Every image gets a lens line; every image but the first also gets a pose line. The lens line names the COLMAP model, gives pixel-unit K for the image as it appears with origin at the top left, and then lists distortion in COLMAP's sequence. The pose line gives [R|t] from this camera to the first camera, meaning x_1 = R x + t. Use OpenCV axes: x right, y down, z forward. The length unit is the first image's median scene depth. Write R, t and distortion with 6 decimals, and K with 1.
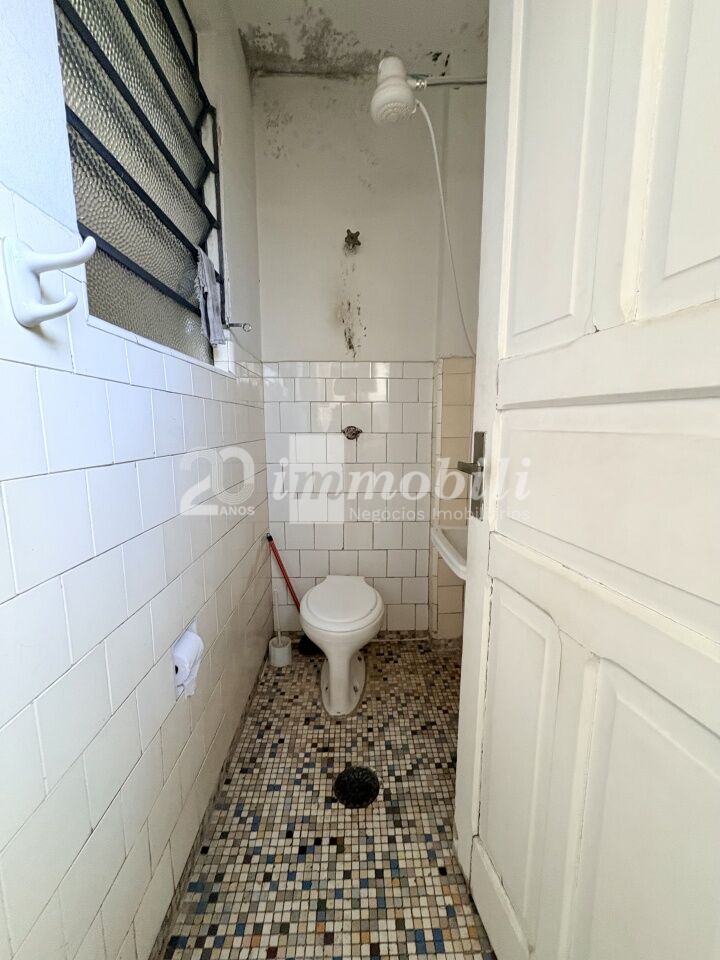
lens RADIAL K [[387.0, 0, 358.9], [0, 387.0, 481.0], [0, 0, 1]] dist [0.001559, 0.000234]
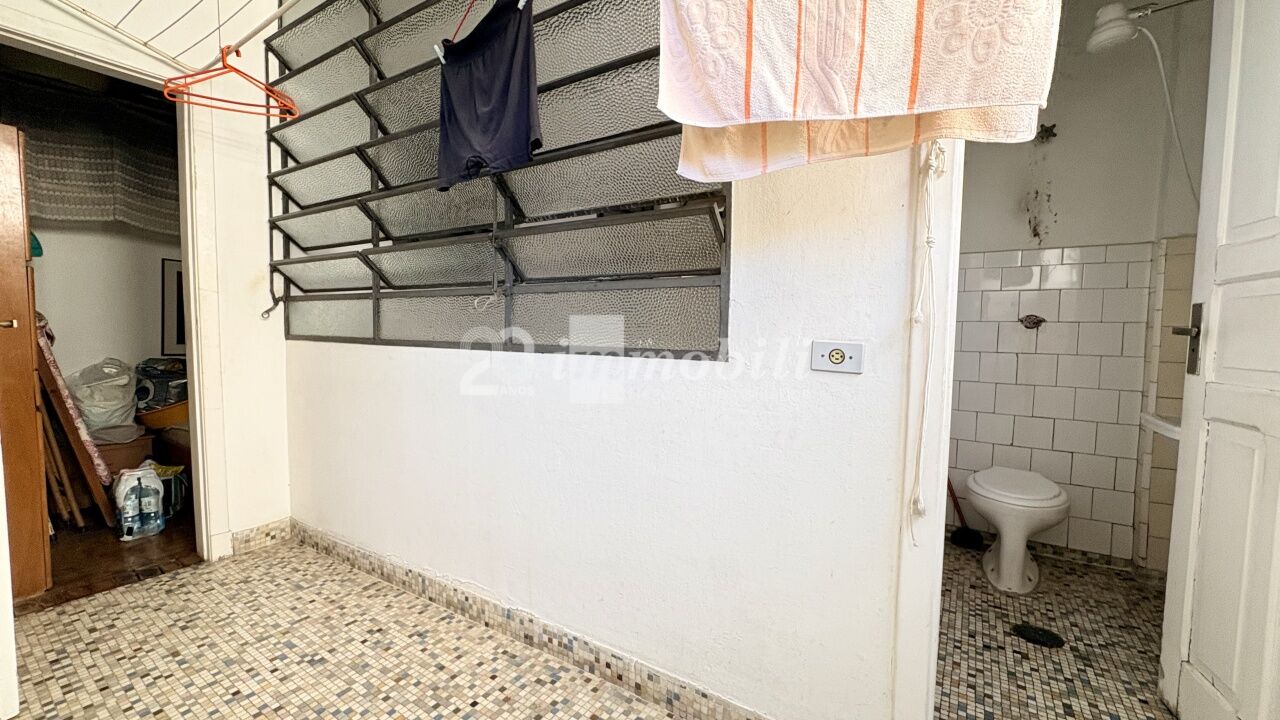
lens RADIAL K [[514.8, 0, 639.6], [0, 514.8, 361.8], [0, 0, 1]] dist [0.001968, -0.000167]
pose [[0.826475, 0.046949, -0.561013, -0.157368], [-0.096849, 0.993517, -0.059531, 0.226838], [0.554581, 0.103534, 0.825664, -0.915862]]
